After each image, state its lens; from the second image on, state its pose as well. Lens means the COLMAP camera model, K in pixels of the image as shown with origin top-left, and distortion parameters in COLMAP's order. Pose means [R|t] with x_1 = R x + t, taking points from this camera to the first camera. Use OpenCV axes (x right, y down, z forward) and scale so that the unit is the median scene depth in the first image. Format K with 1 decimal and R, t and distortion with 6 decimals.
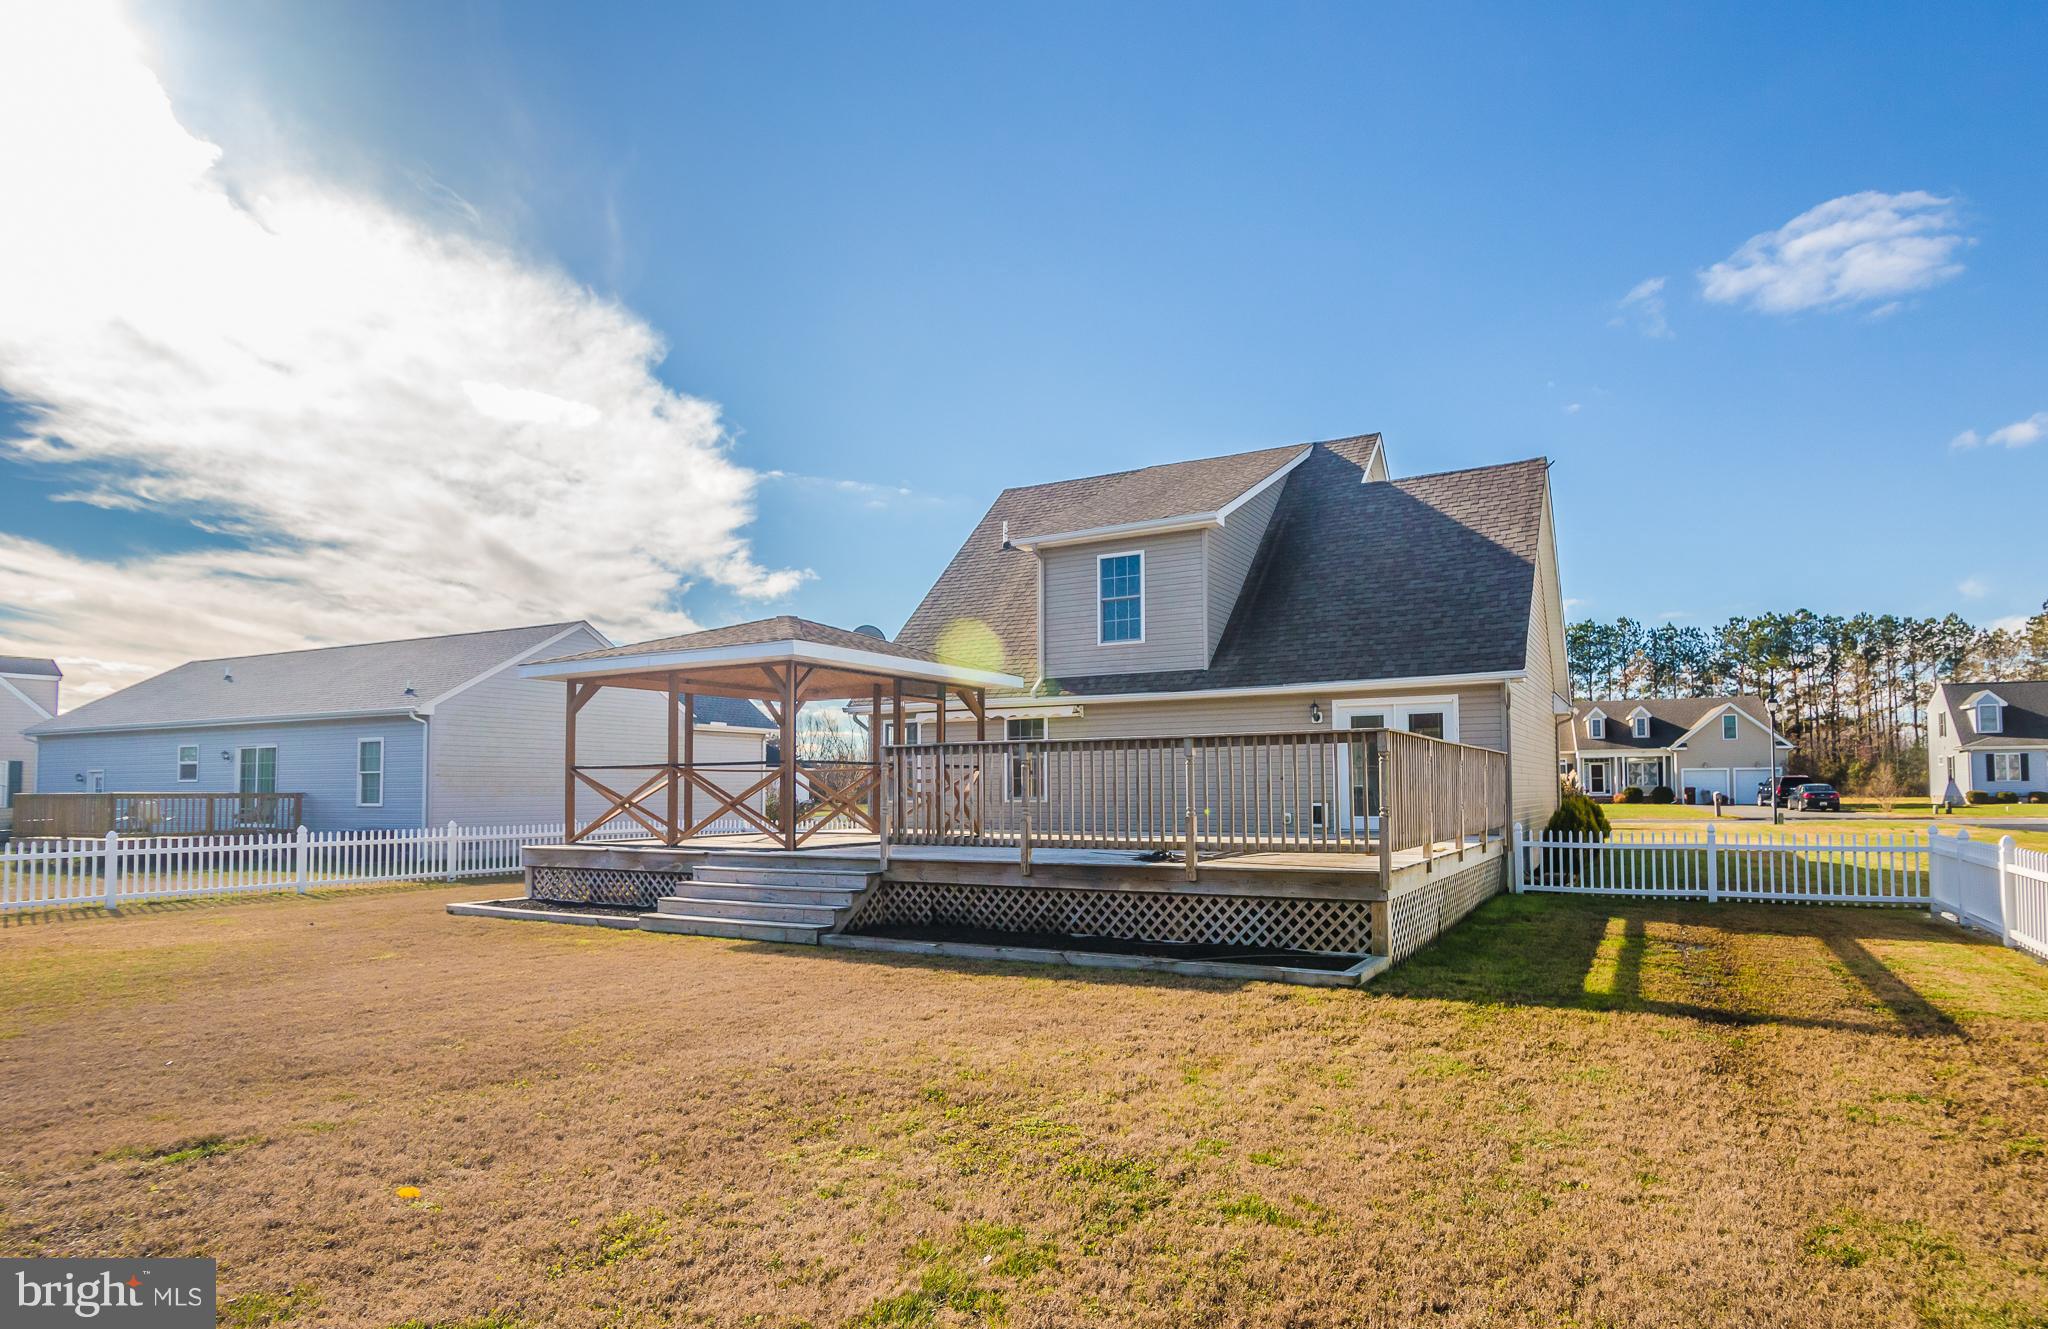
lens RADIAL K [[1064.9, 0, 1027.3], [0, 1064.9, 727.7], [0, 0, 1]] dist [-0.012550, 0.000080]
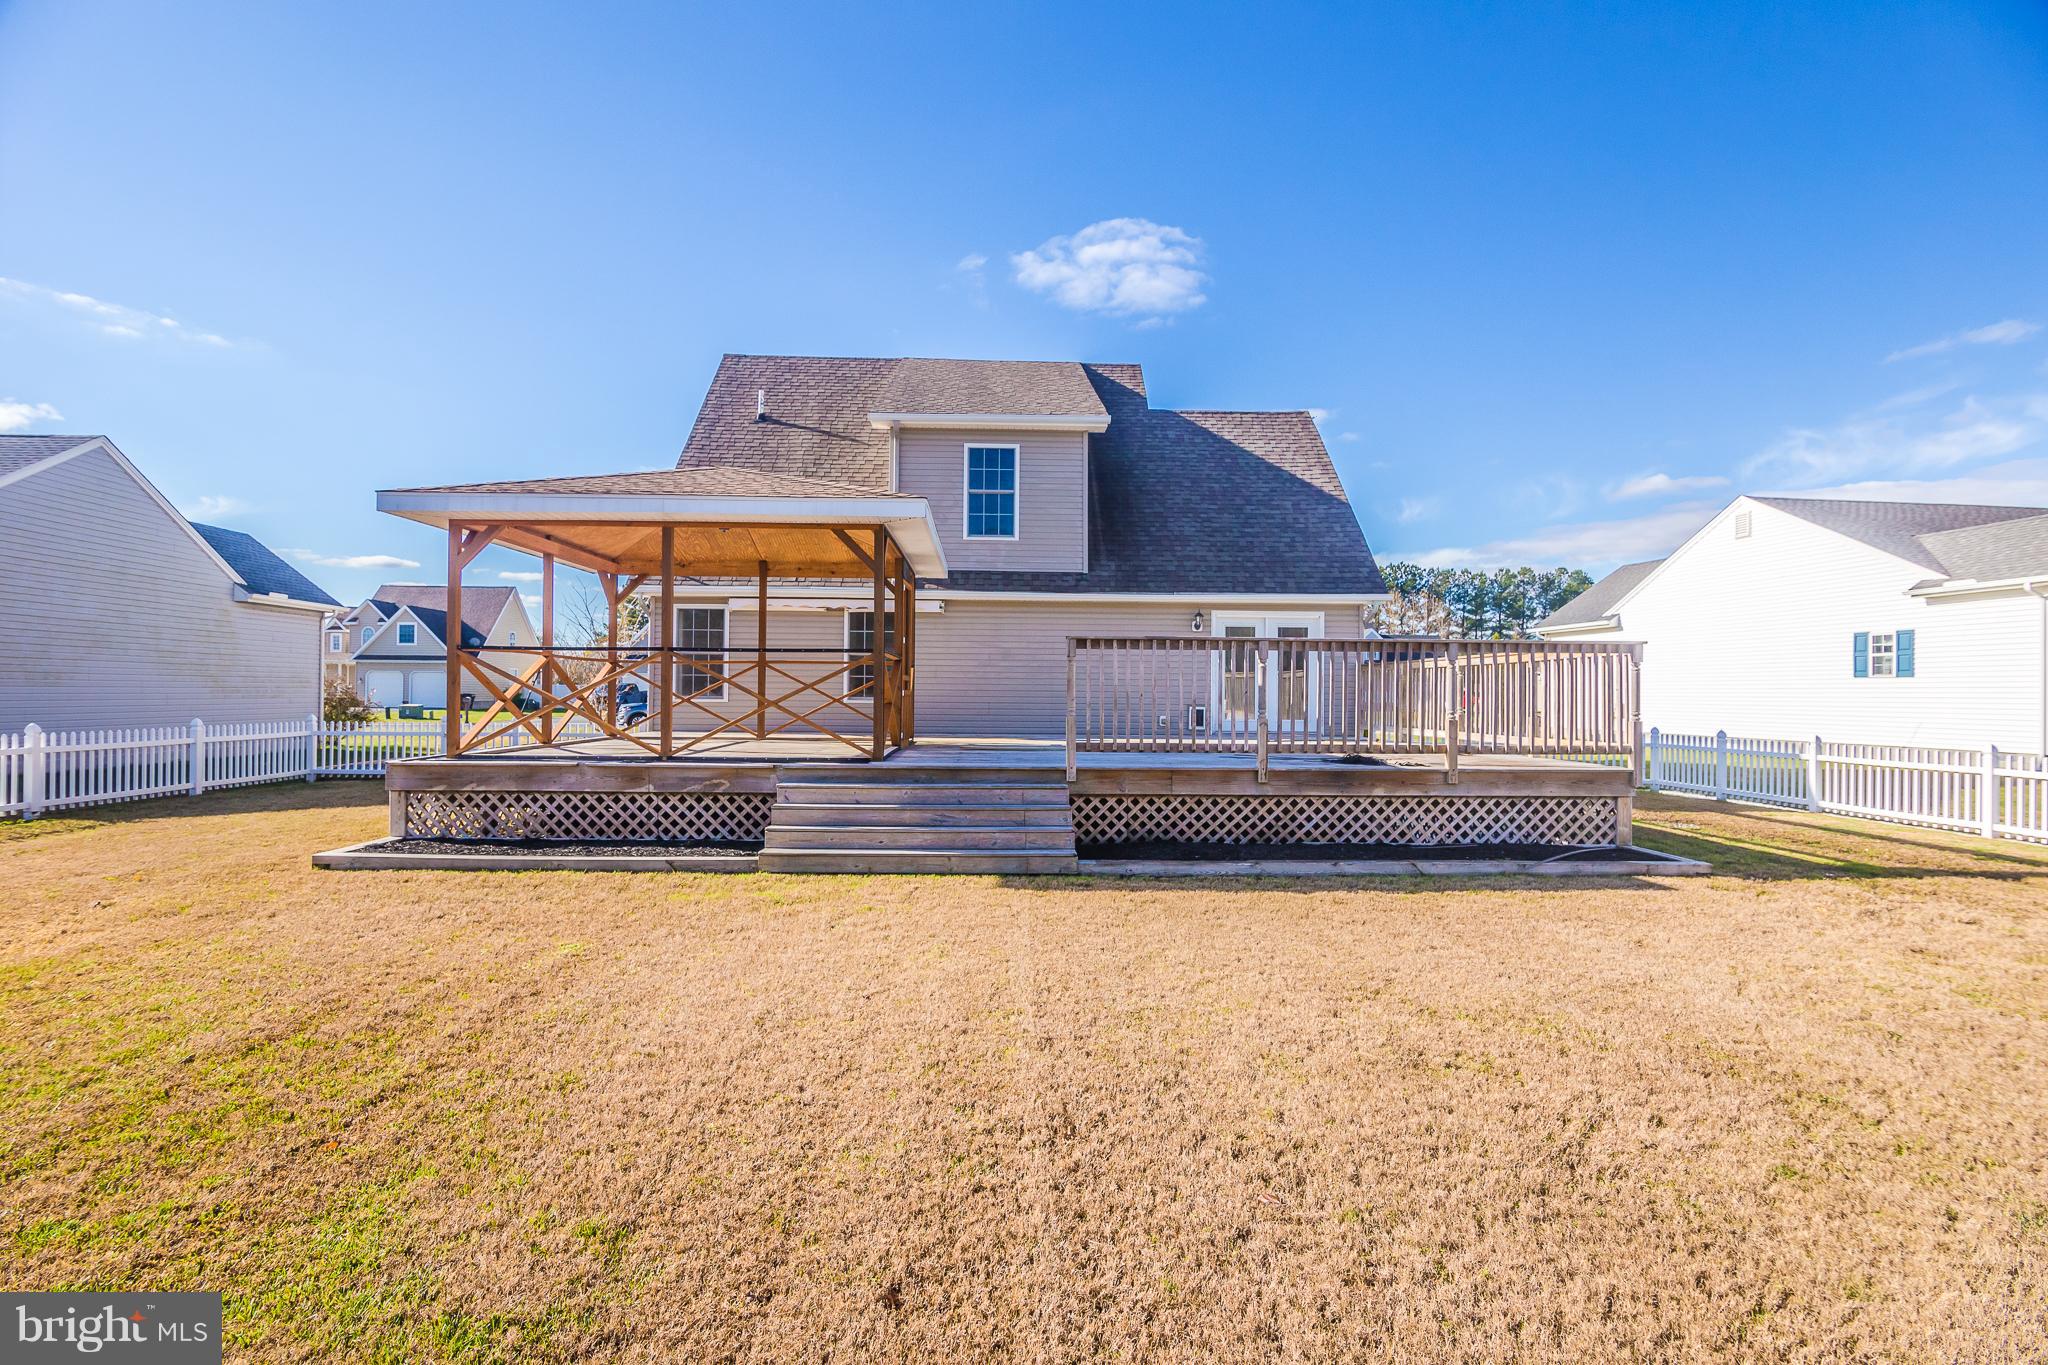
lens RADIAL K [[1008.2, 0, 1024.5], [0, 1008.2, 684.5], [0, 0, 1]] dist [-0.016207, -0.000576]
pose [[0.866537, 0.018144, 0.498783, -0.383319], [-0.043994, 0.998226, 0.040119, 0.016319], [-0.497170, -0.056708, 0.865798, 0.213376]]
